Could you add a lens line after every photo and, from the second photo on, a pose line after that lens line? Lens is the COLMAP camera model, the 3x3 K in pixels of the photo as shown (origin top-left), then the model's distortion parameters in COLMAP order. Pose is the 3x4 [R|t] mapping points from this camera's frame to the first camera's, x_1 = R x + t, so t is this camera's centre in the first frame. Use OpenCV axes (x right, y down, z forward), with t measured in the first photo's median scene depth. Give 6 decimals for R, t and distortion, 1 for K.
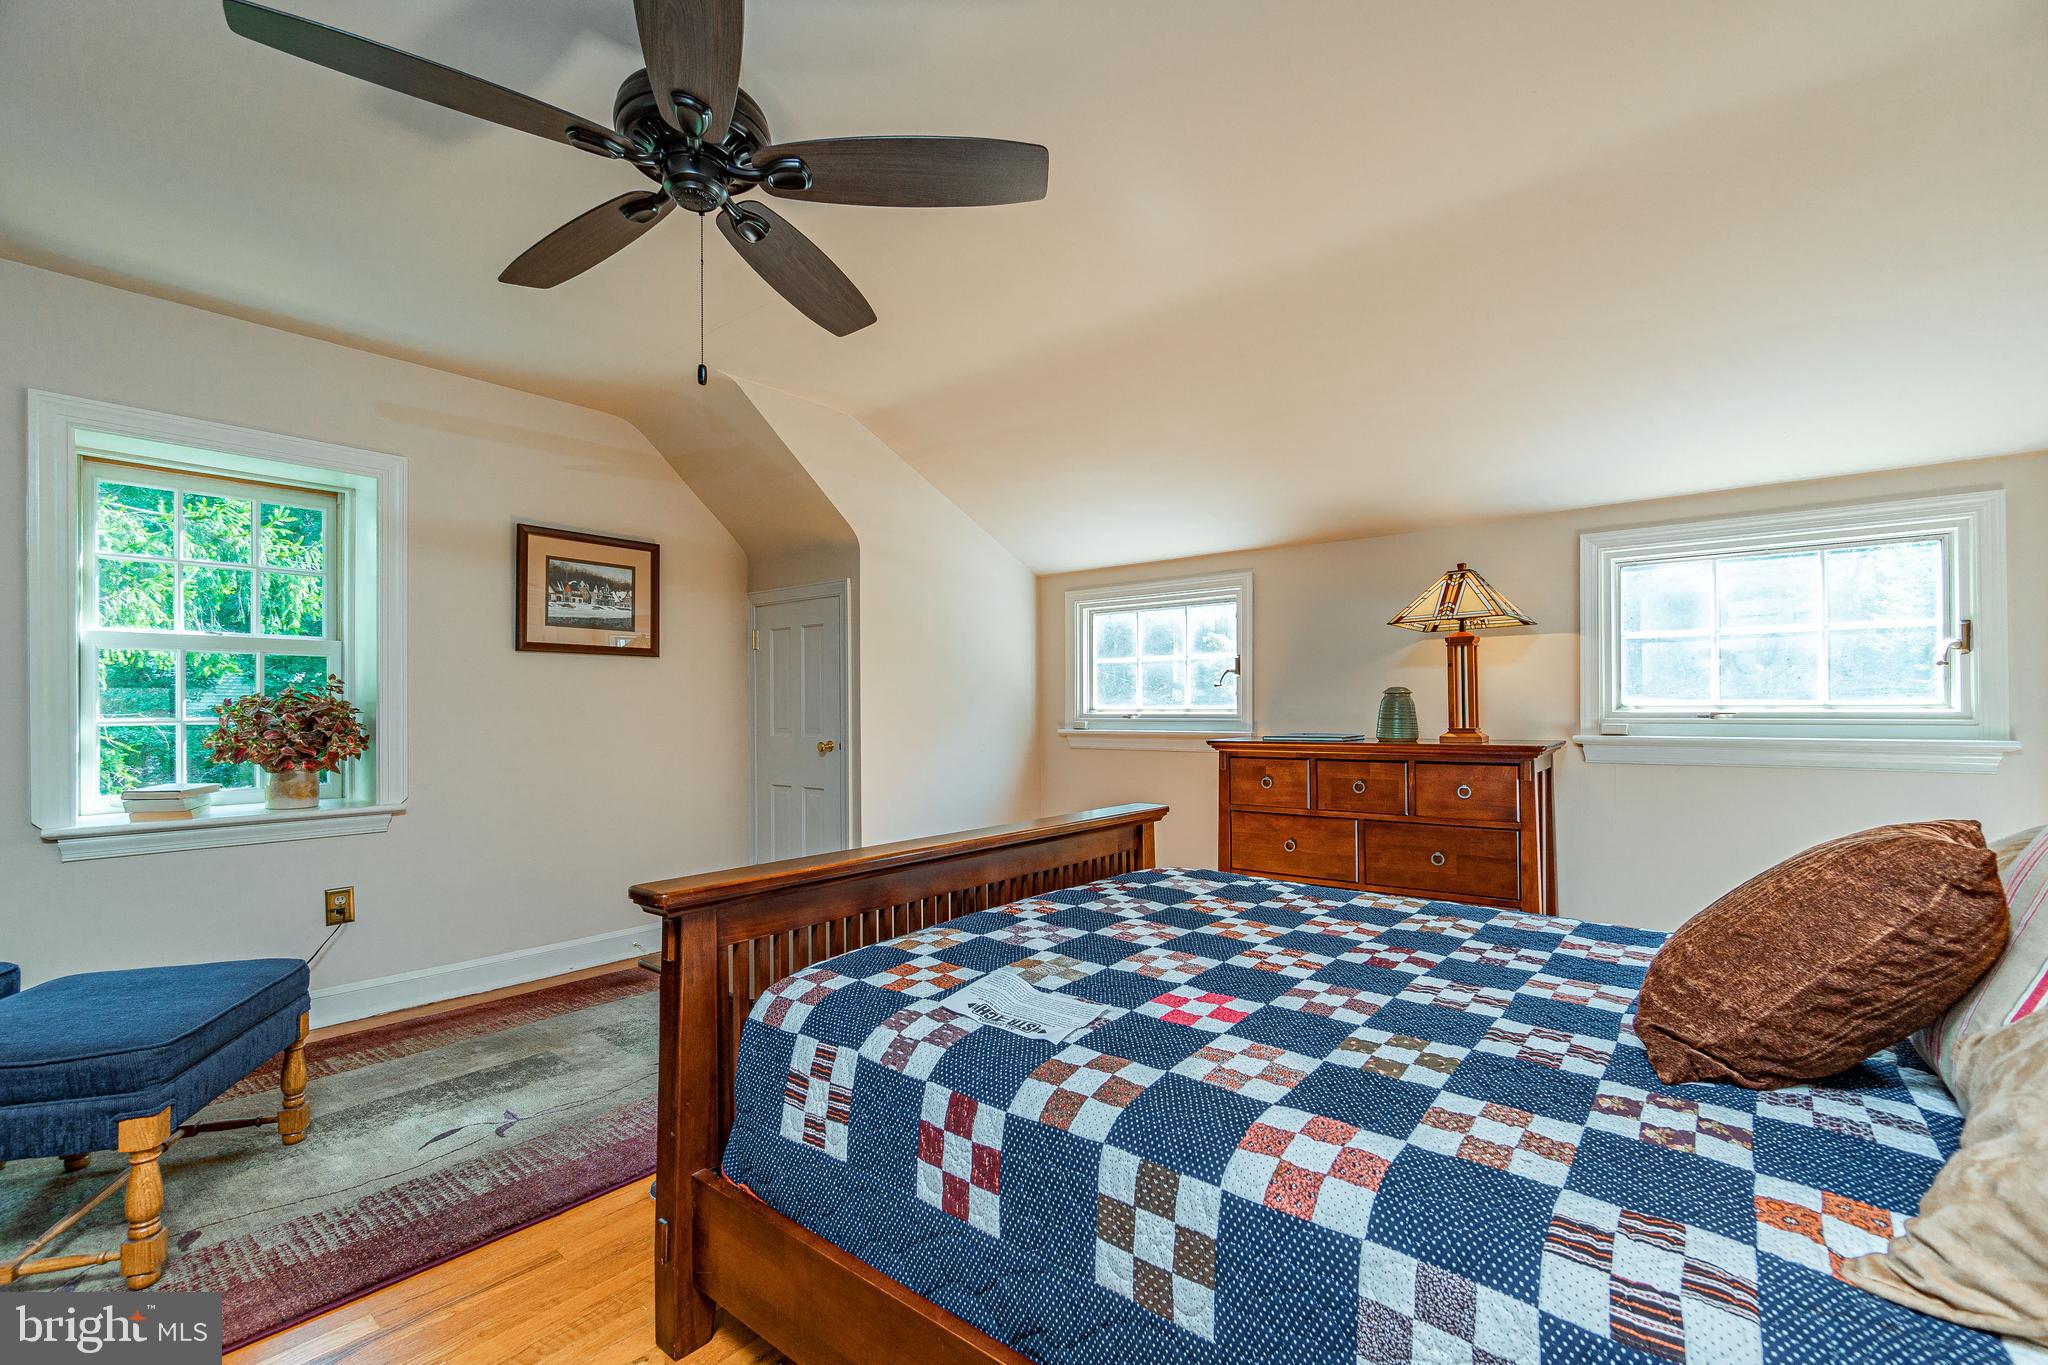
lens RADIAL K [[893.3, 0, 1017.7], [0, 893.3, 707.8], [0, 0, 1]] dist [-0.000475, -0.000183]
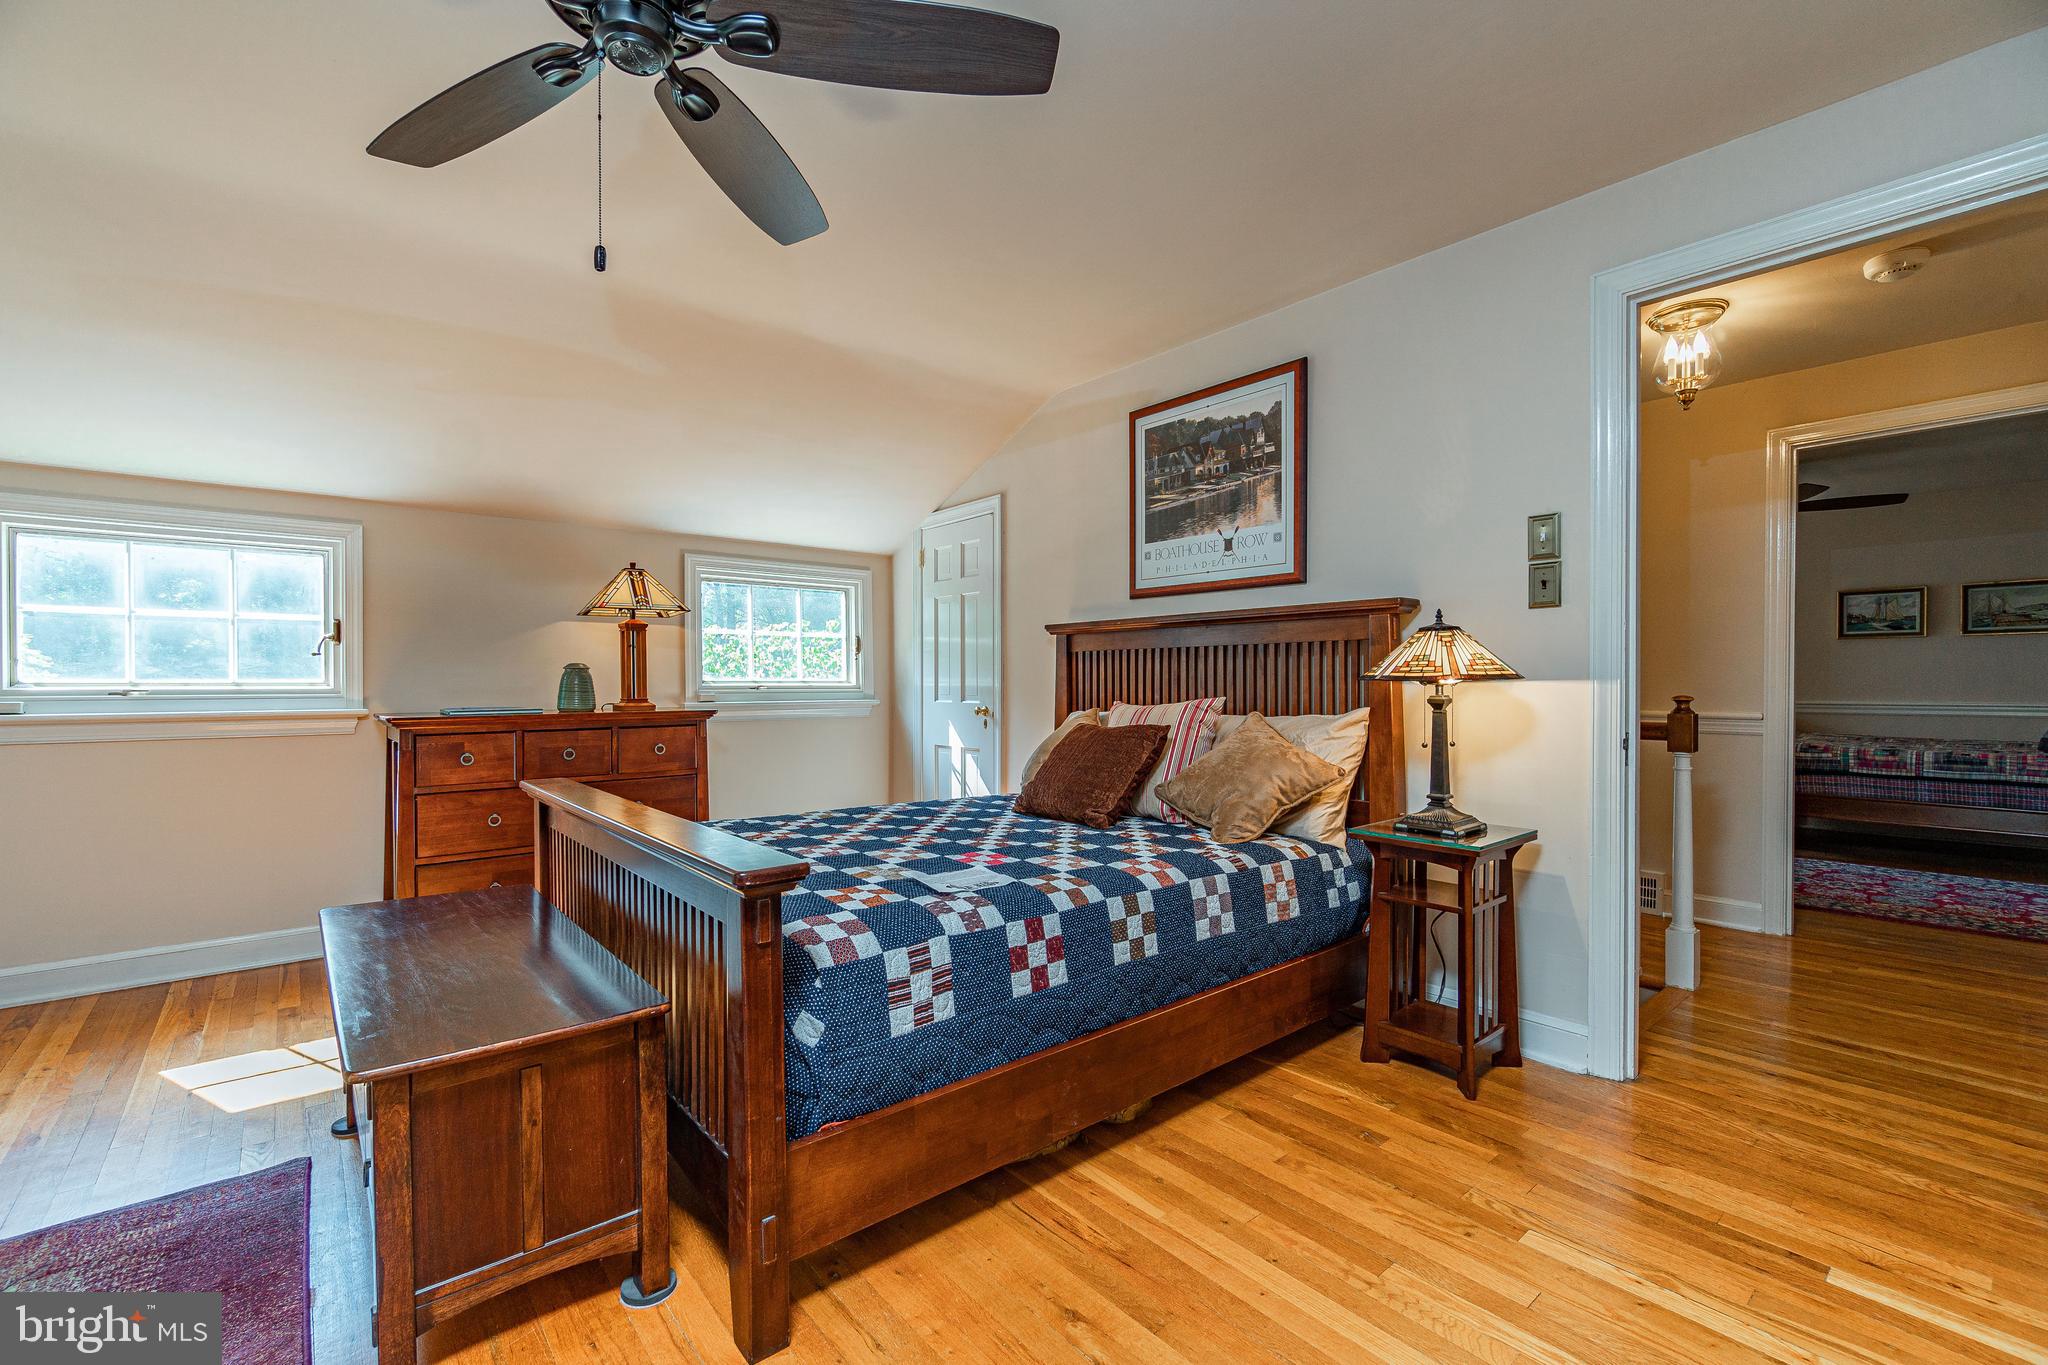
lens RADIAL K [[882.6, 0, 1020.7], [0, 882.6, 693.9], [0, 0, 1]] dist [-0.002708, 0.001015]
pose [[0.179314, -0.008607, 0.983754, -0.600333], [0.000271, 0.999962, 0.008700, 0.006223], [-0.983792, -0.001293, 0.179309, 0.272165]]
